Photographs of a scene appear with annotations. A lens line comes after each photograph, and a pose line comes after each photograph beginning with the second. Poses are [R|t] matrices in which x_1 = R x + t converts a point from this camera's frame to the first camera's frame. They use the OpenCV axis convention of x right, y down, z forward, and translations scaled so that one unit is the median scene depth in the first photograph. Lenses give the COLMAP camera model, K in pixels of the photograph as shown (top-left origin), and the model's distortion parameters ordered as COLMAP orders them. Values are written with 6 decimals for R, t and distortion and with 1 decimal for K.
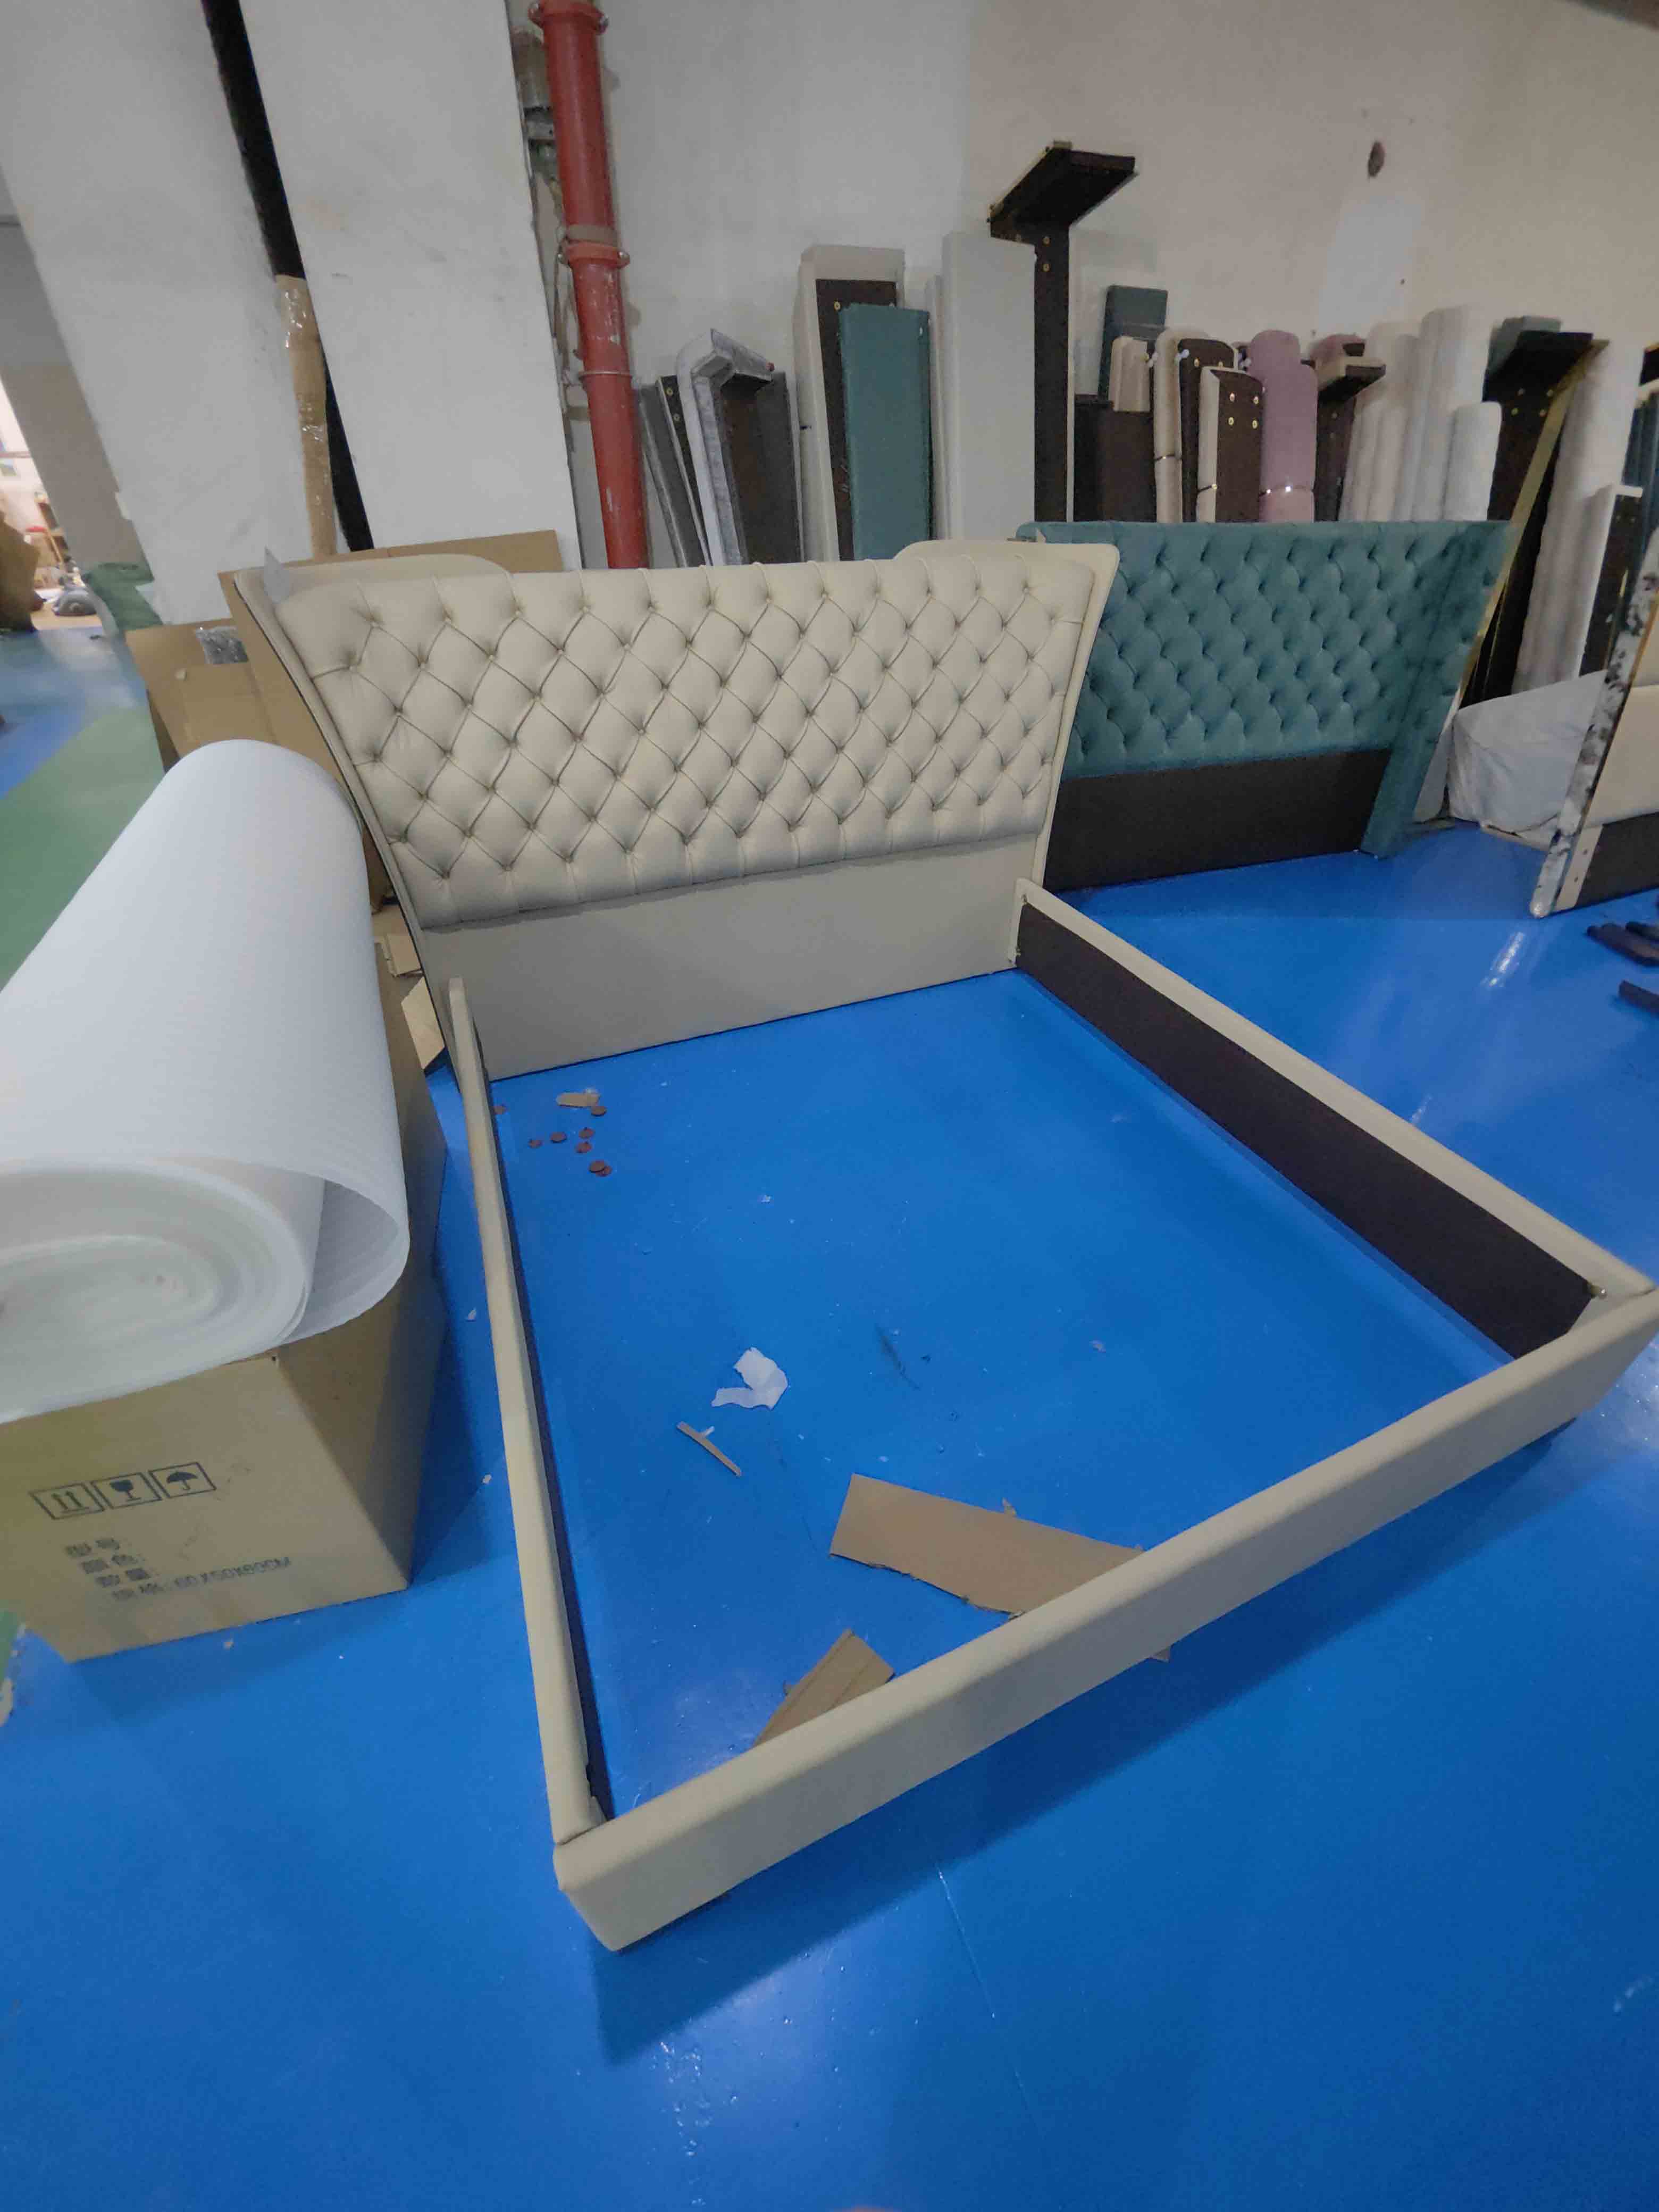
lens RADIAL K [[873.5, 0, 829.5], [0, 873.5, 1106.0], [0, 0, 1]] dist [-0.013320, -0.000025]
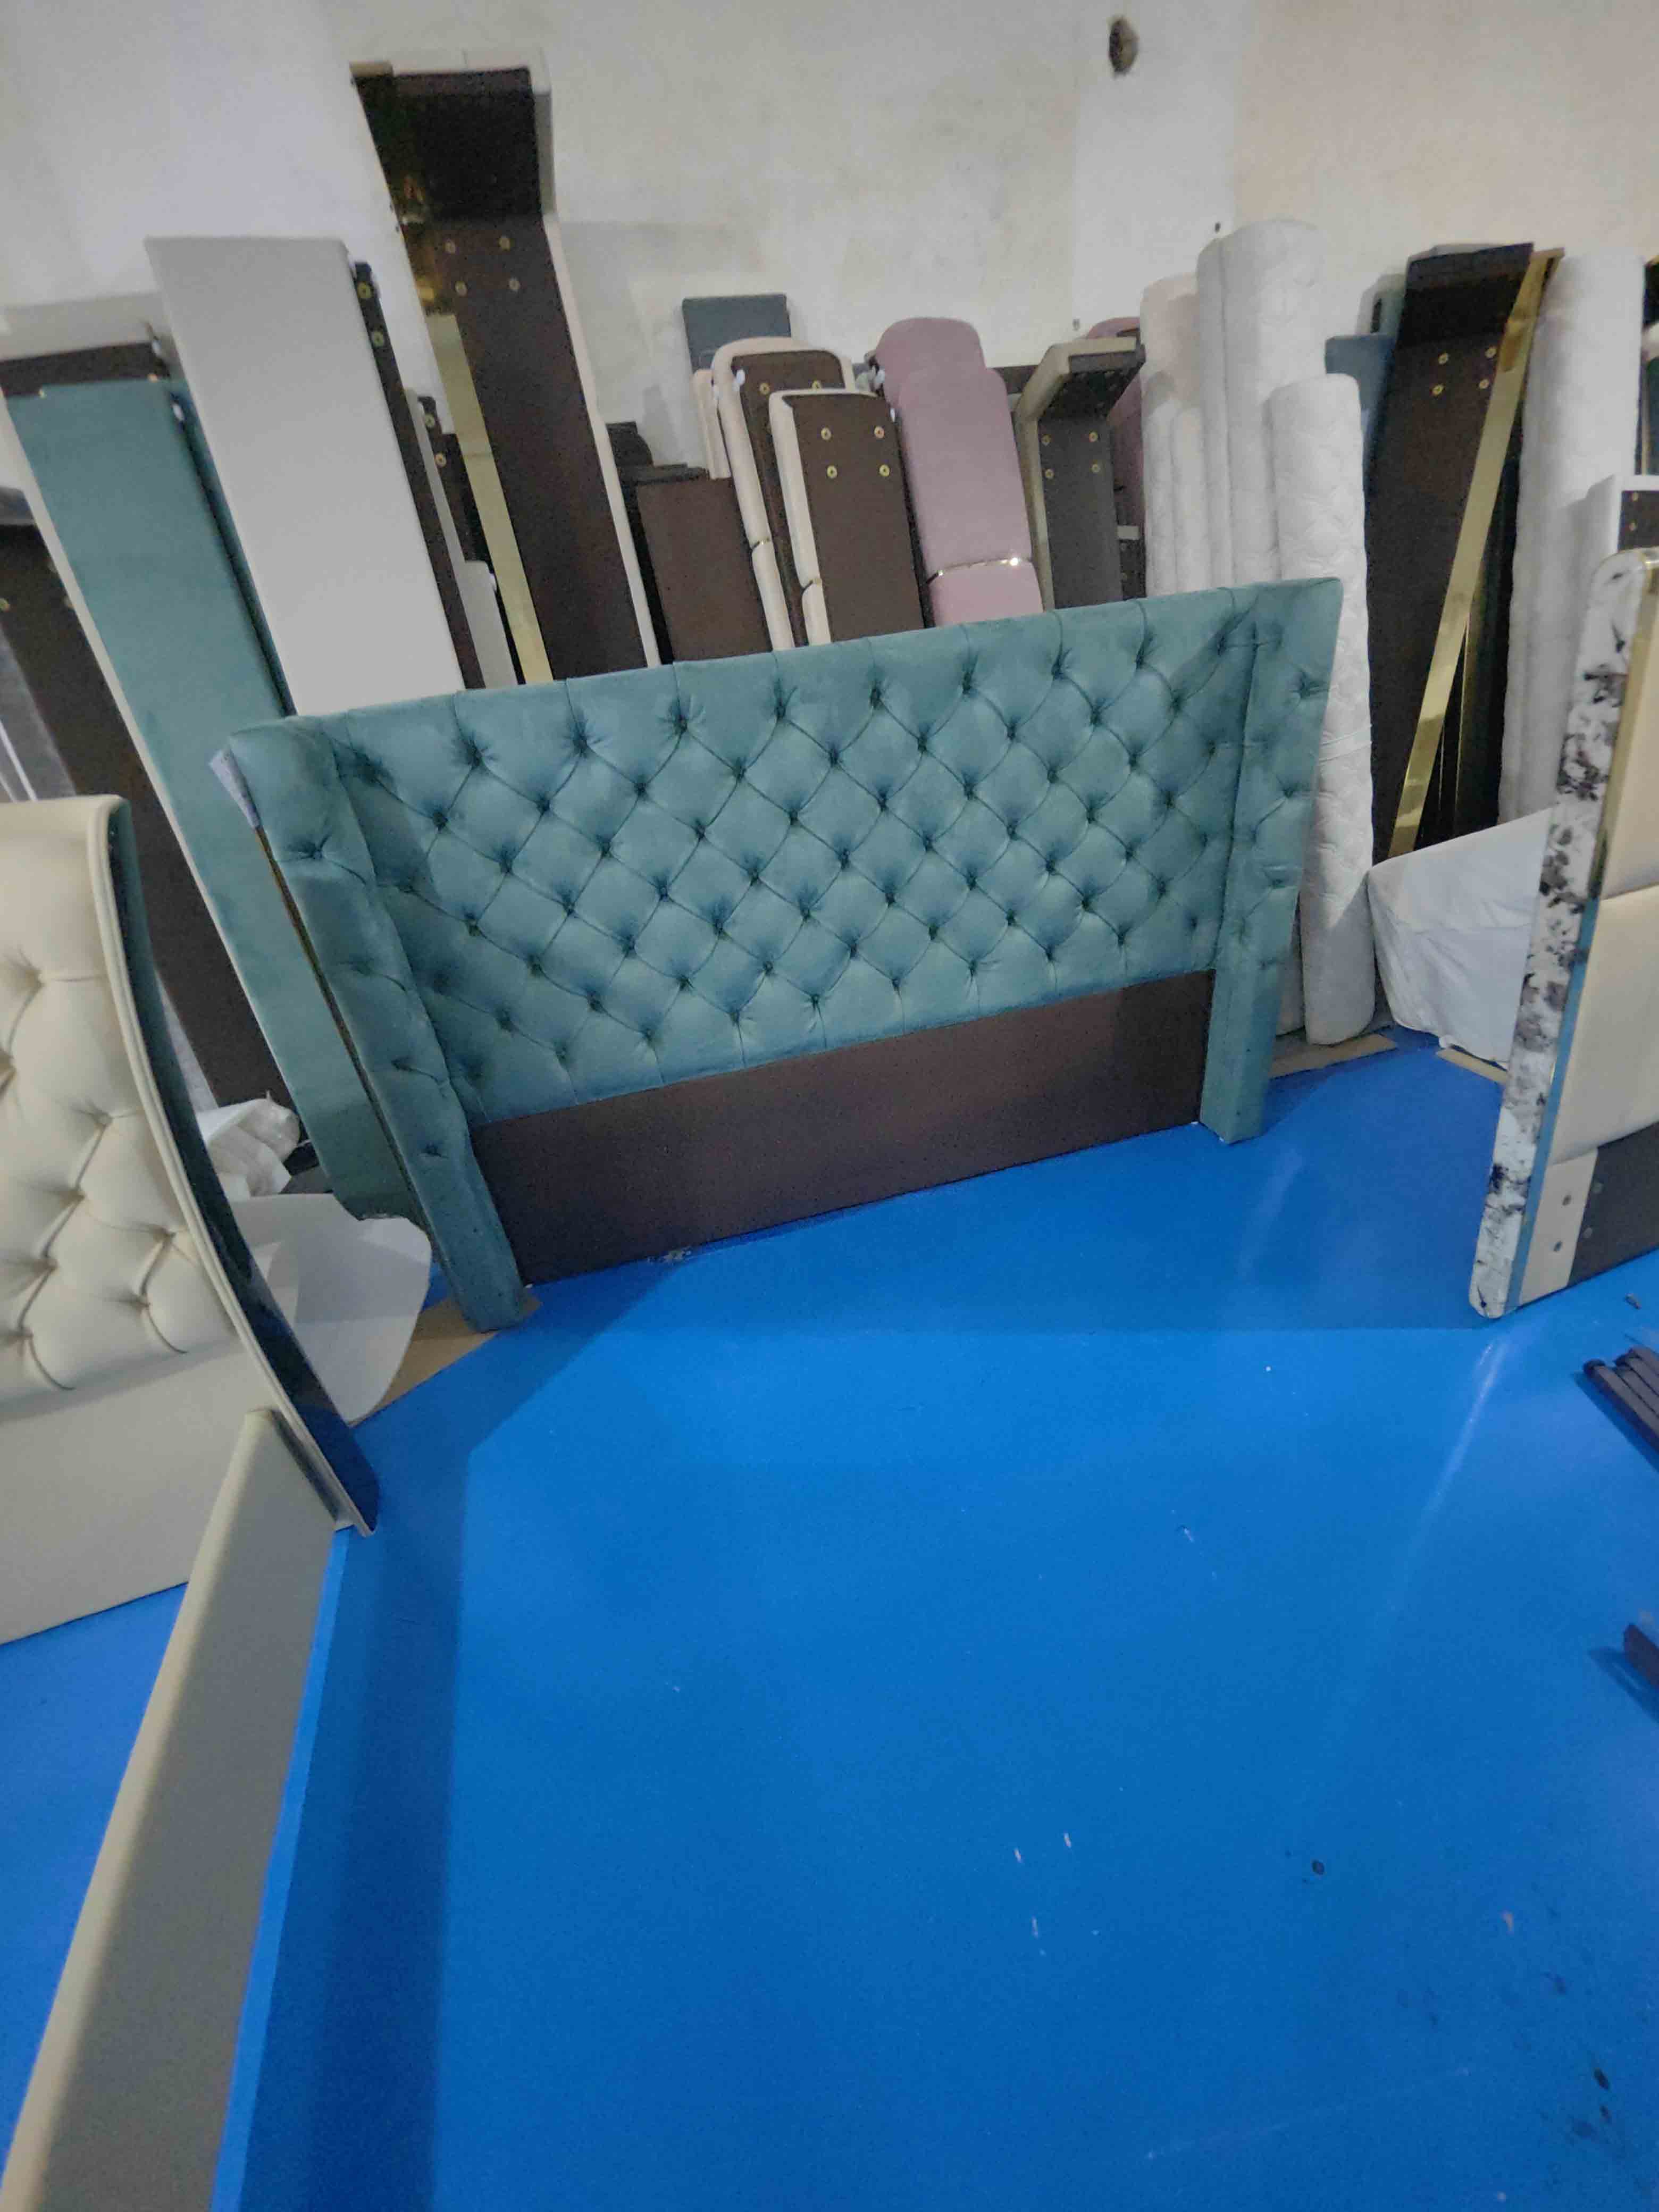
lens RADIAL K [[873.5, 0, 829.5], [0, 873.5, 1106.0], [0, 0, 1]] dist [-0.013320, -0.000025]
pose [[0.990927, -0.051214, -0.124264, 0.508067], [0.041563, 0.996004, -0.079049, -0.314683], [0.127816, 0.073167, 0.989095, 0.443871]]
